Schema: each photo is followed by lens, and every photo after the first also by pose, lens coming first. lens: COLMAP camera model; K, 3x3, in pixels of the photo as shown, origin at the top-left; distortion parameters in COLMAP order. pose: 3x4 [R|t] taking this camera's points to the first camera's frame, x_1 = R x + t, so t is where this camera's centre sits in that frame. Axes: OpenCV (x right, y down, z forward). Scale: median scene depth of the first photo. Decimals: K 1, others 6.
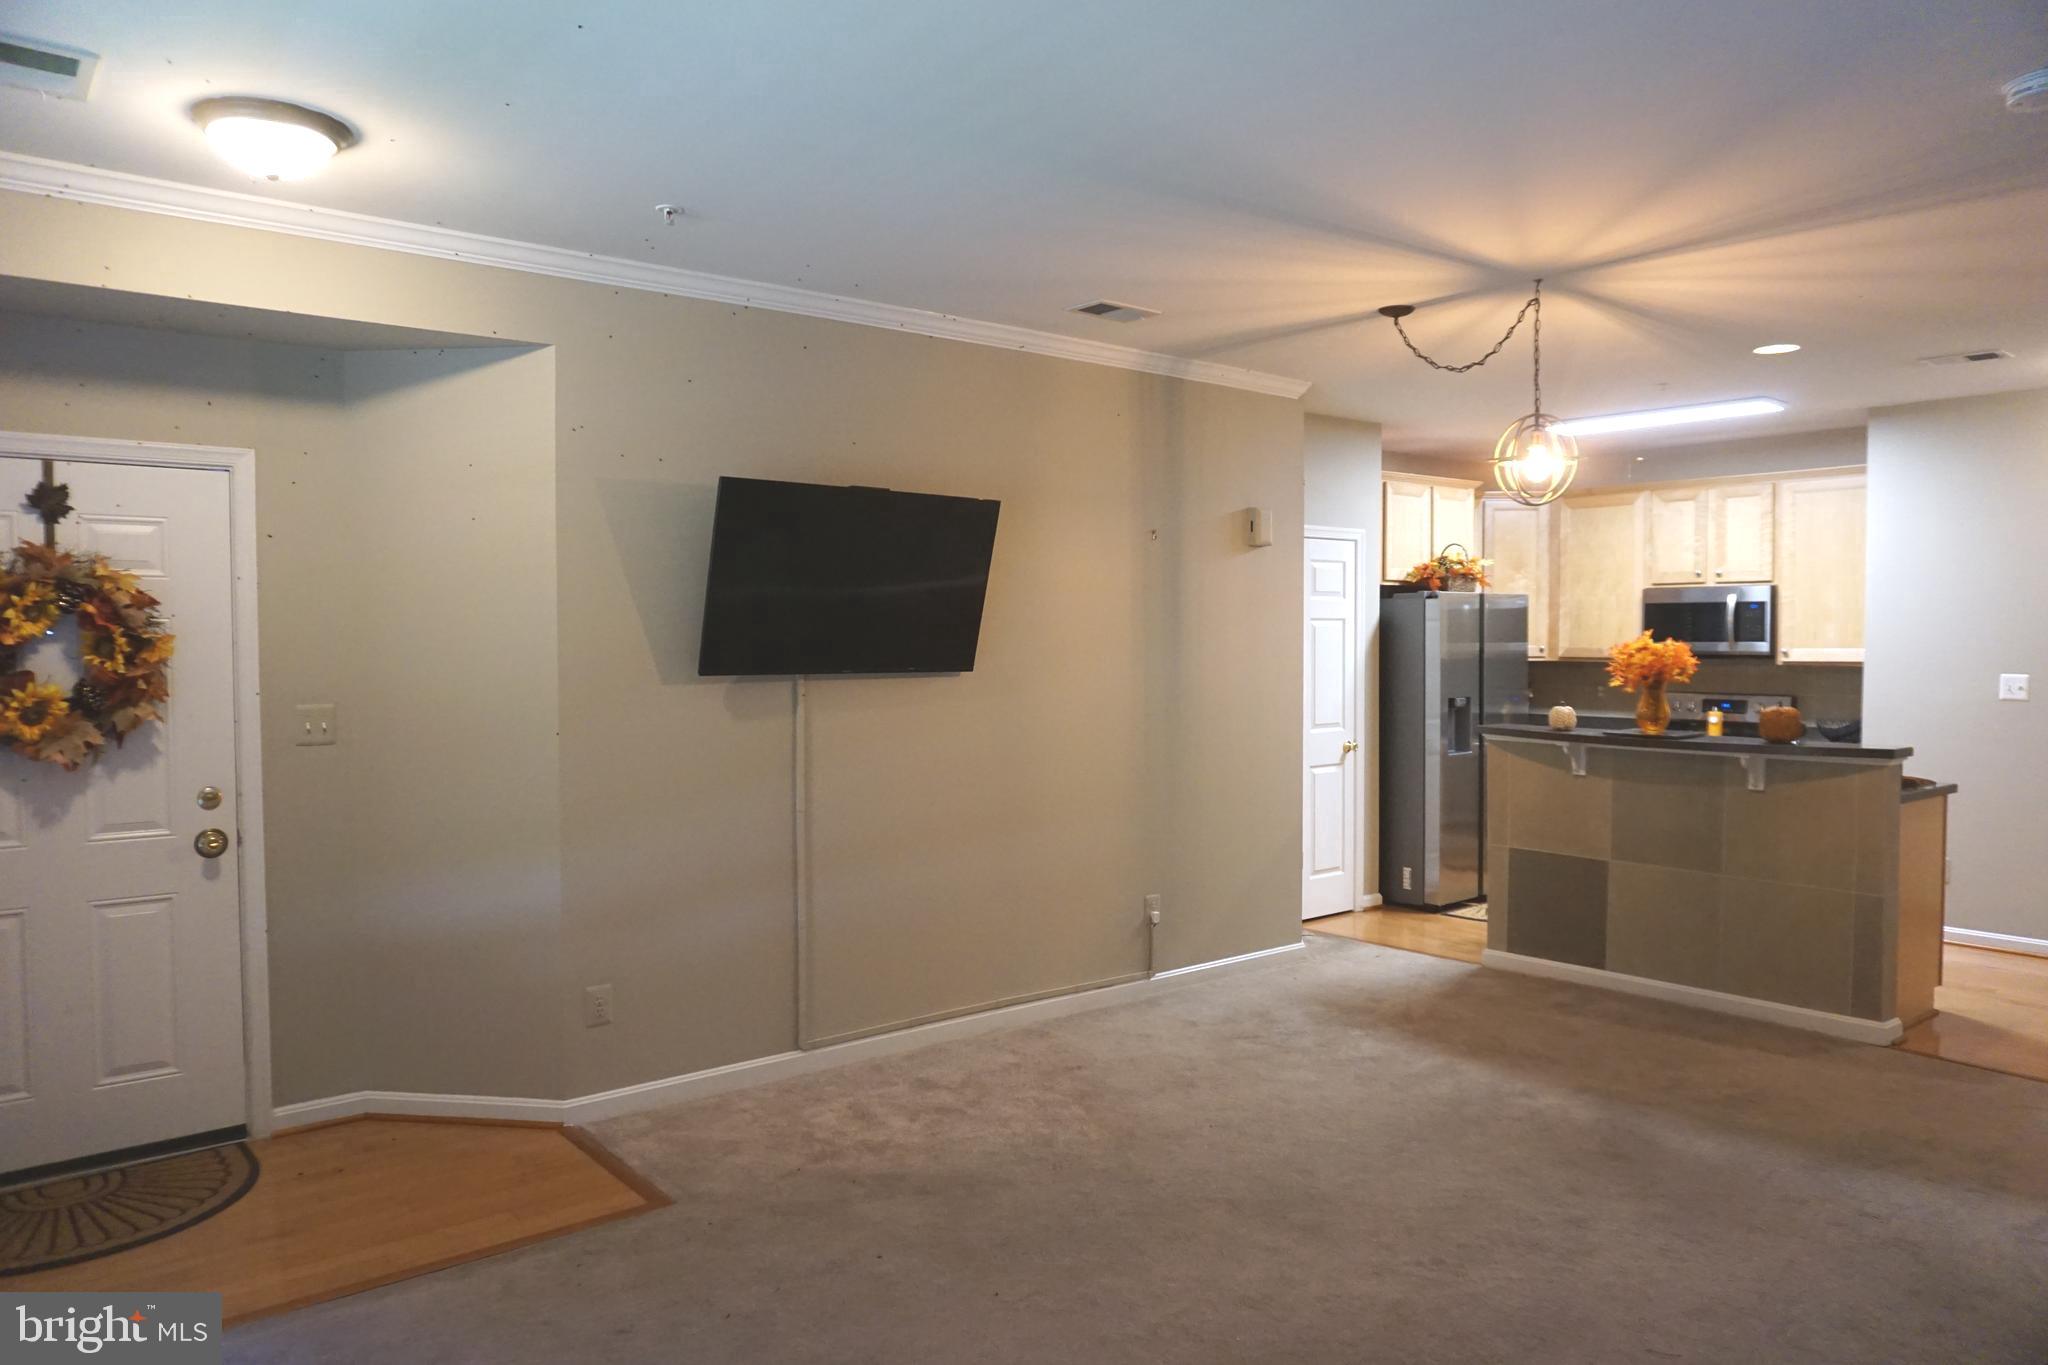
lens RADIAL K [[1372.5, 0, 1024.0], [0, 1372.5, 682.5], [0, 0, 1]] dist [-0.042898, 0.006372]
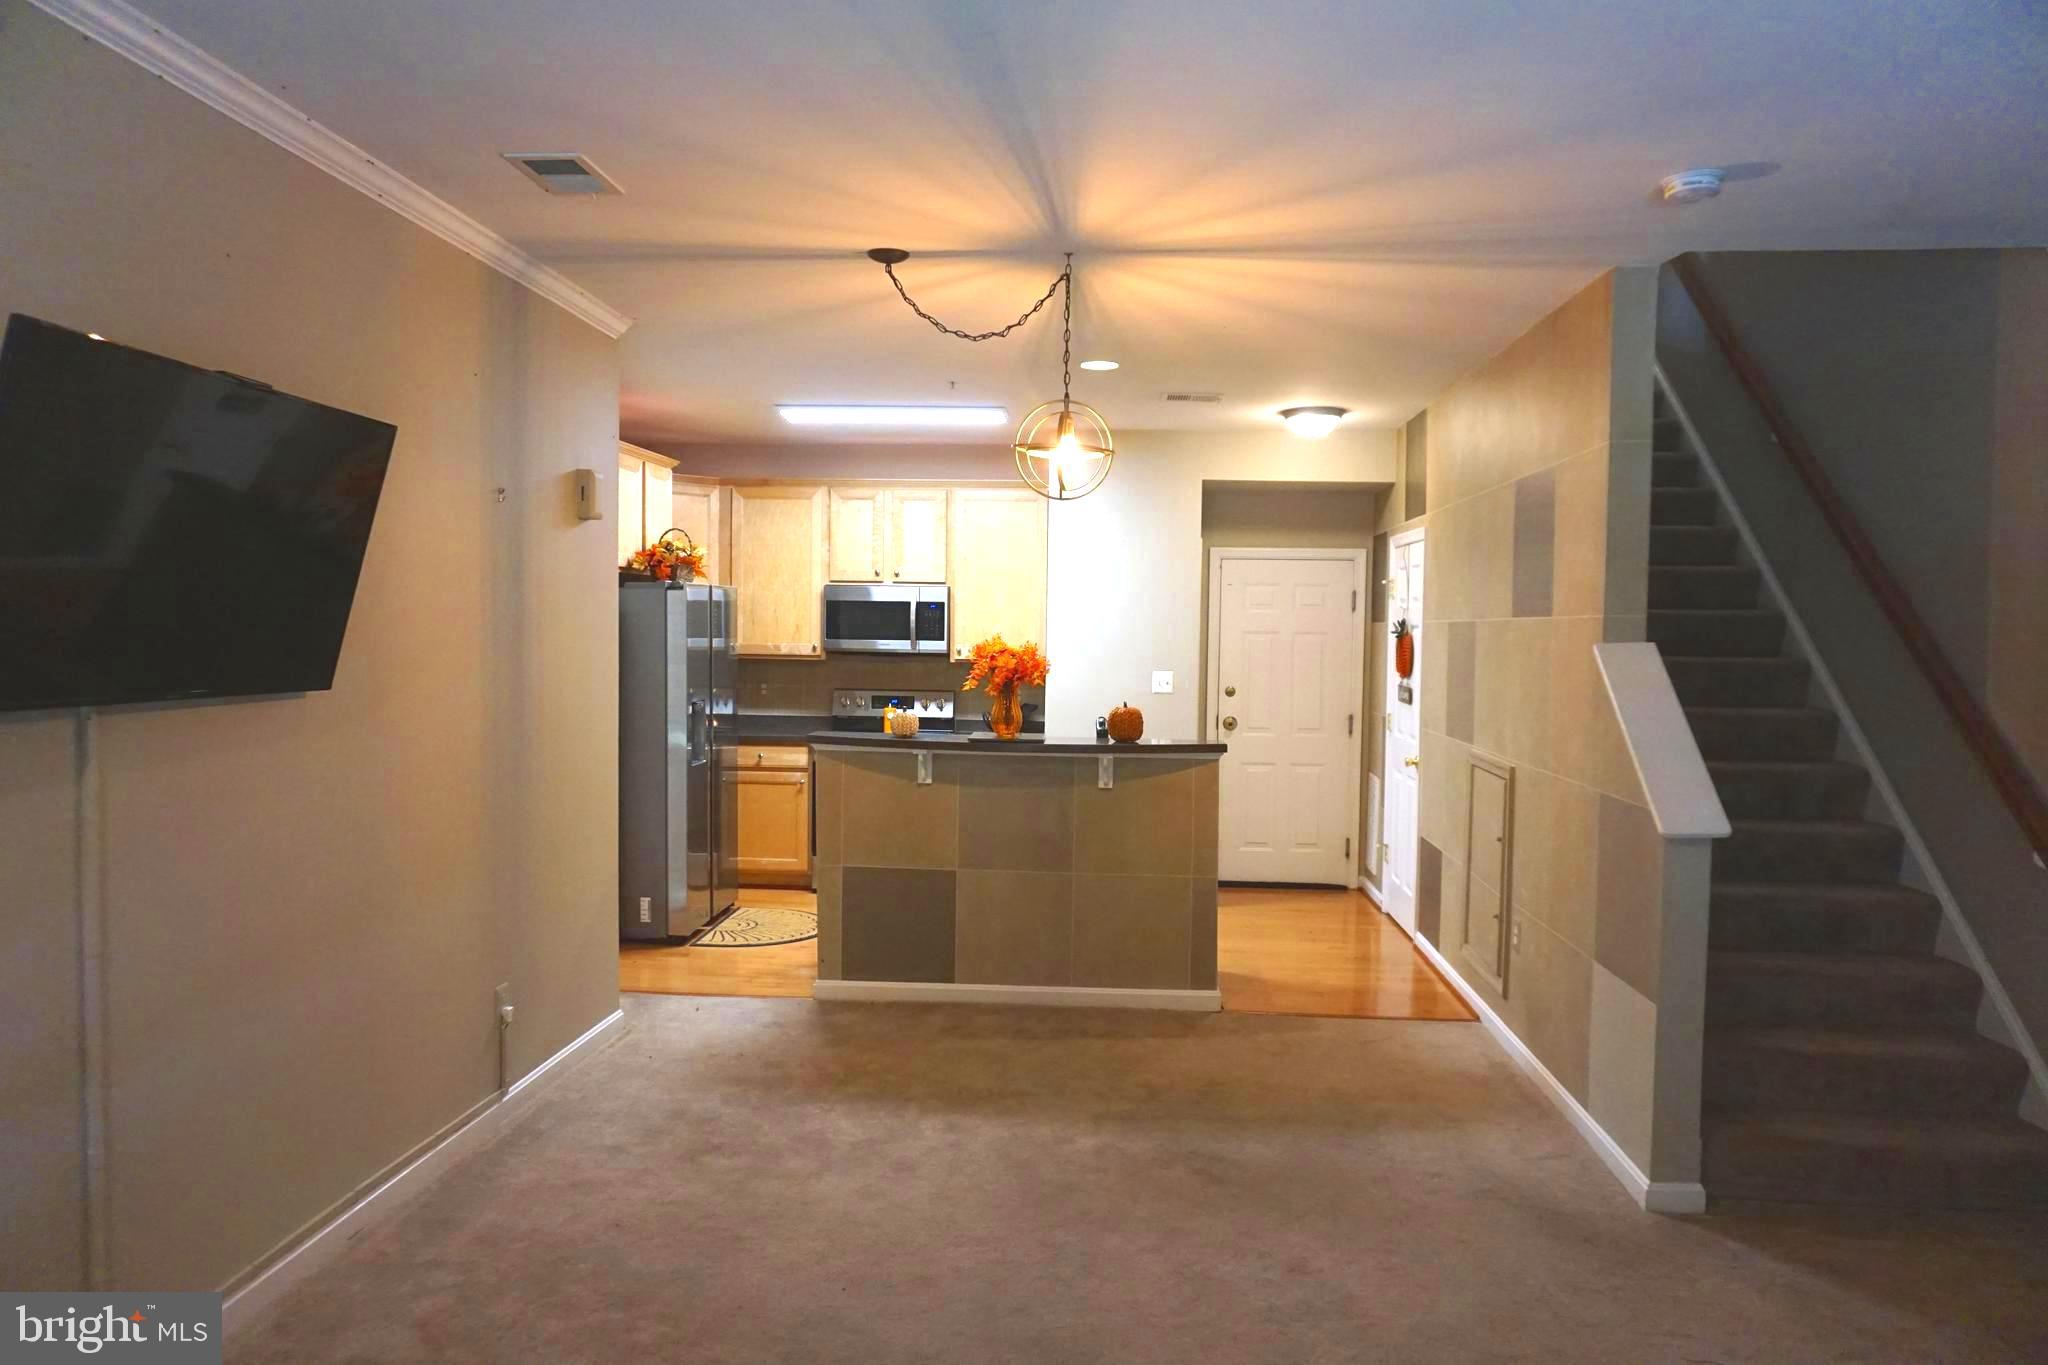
lens RADIAL K [[1372.5, 0, 1024.0], [0, 1372.5, 682.5], [0, 0, 1]] dist [-0.042898, 0.006372]
pose [[0.682963, -0.016483, 0.730267, -0.230762], [0.009065, 0.999860, 0.014090, -0.014380], [-0.730397, -0.003003, 0.683017, 0.279383]]
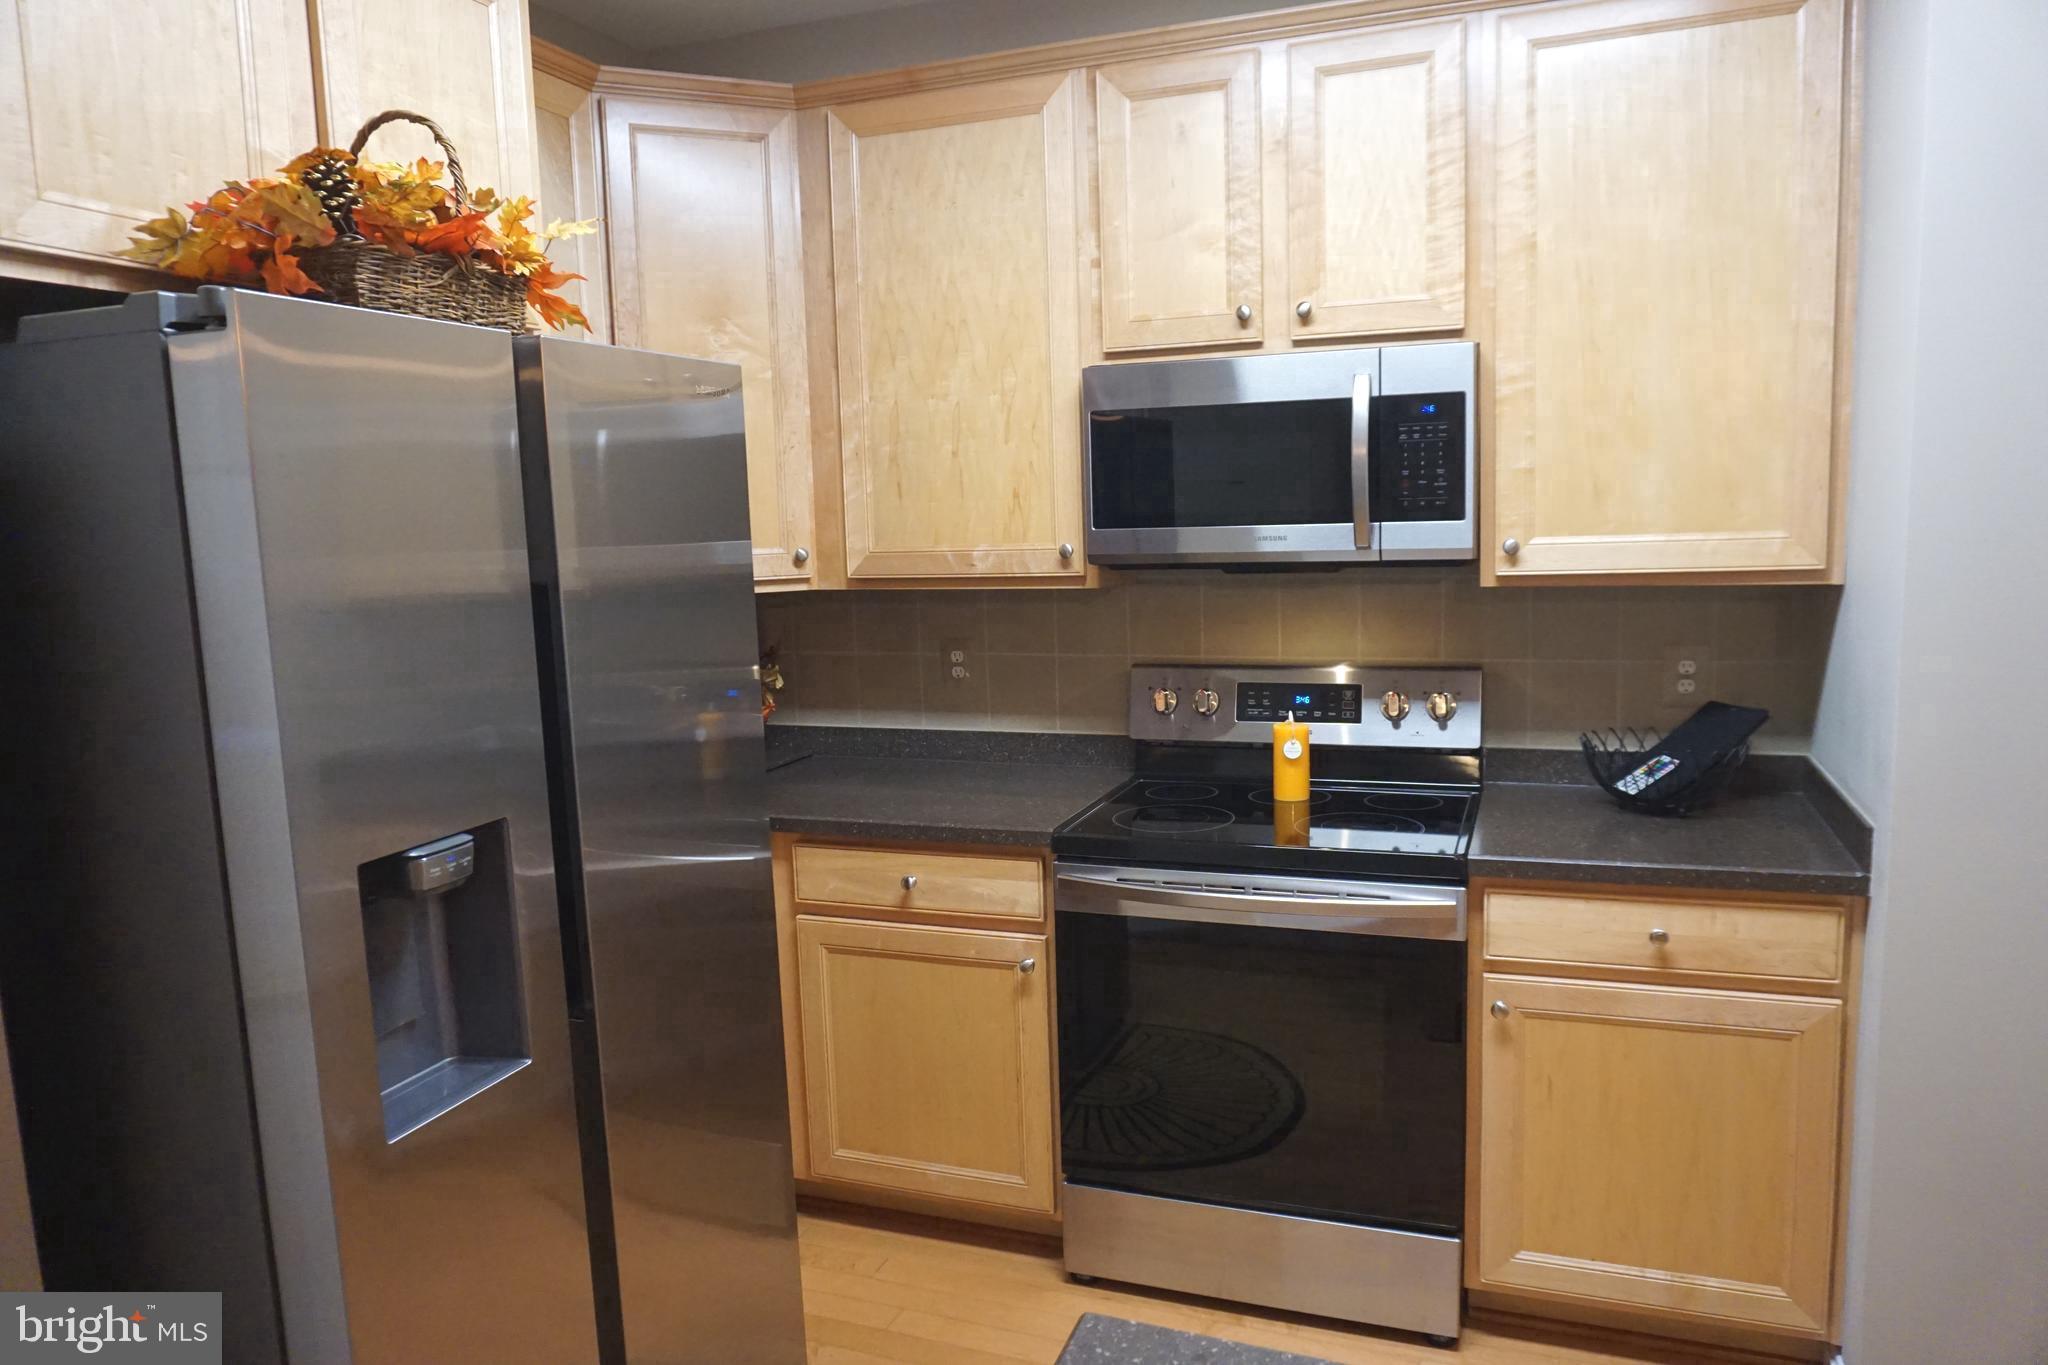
lens RADIAL K [[1372.5, 0, 1024.0], [0, 1372.5, 682.5], [0, 0, 1]] dist [-0.042898, 0.006372]
pose [[0.862174, -0.088975, 0.498738, 0.355397], [0.046657, 0.994218, 0.096711, -0.033629], [-0.504459, -0.060112, 0.861340, 0.943308]]
